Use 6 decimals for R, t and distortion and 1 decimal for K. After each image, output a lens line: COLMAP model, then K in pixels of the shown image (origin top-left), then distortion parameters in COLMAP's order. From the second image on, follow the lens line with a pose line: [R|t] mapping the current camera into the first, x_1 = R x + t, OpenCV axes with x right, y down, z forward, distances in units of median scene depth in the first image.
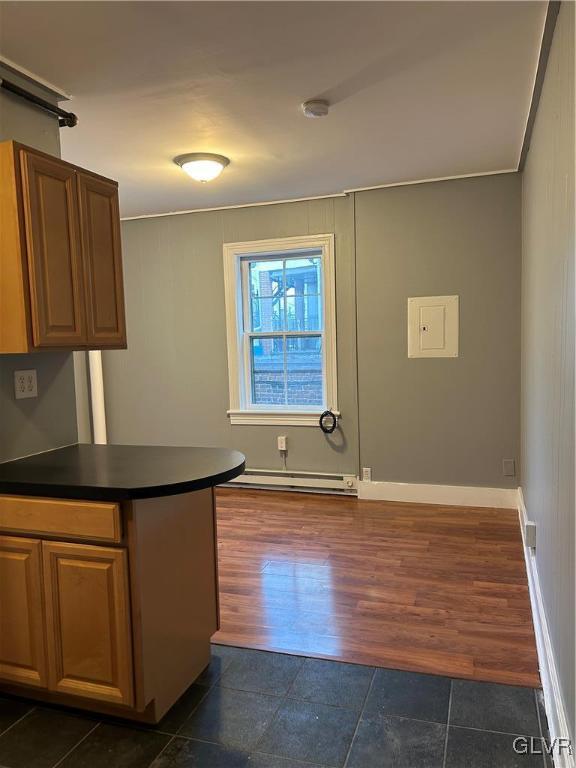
lens RADIAL K [[578.8, 0, 287.5], [0, 578.8, 385.4], [0, 0, 1]] dist [0.048066, 0.001197]
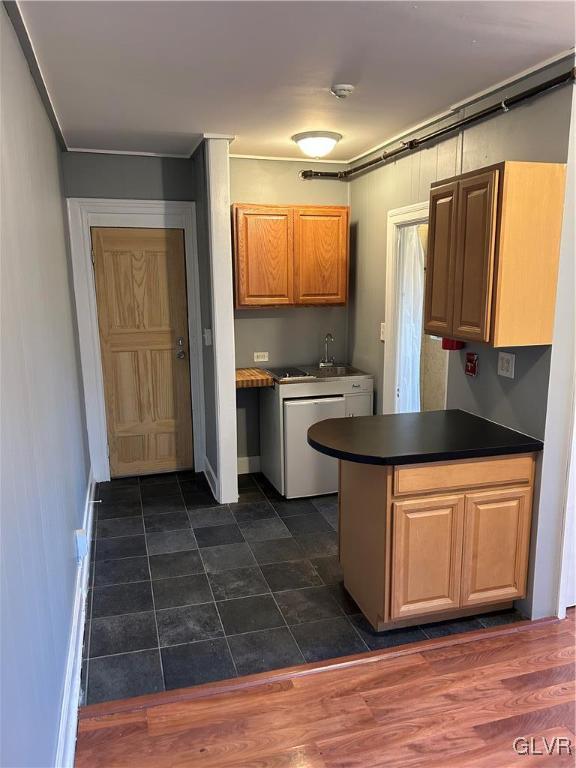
lens RADIAL K [[578.8, 0, 287.5], [0, 578.8, 385.4], [0, 0, 1]] dist [0.048066, 0.001197]
pose [[-0.811231, 0.145391, -0.566362, 0.569875], [-0.017477, 0.962132, 0.272023, -0.272999], [0.584465, 0.230571, -0.777970, 1.684269]]
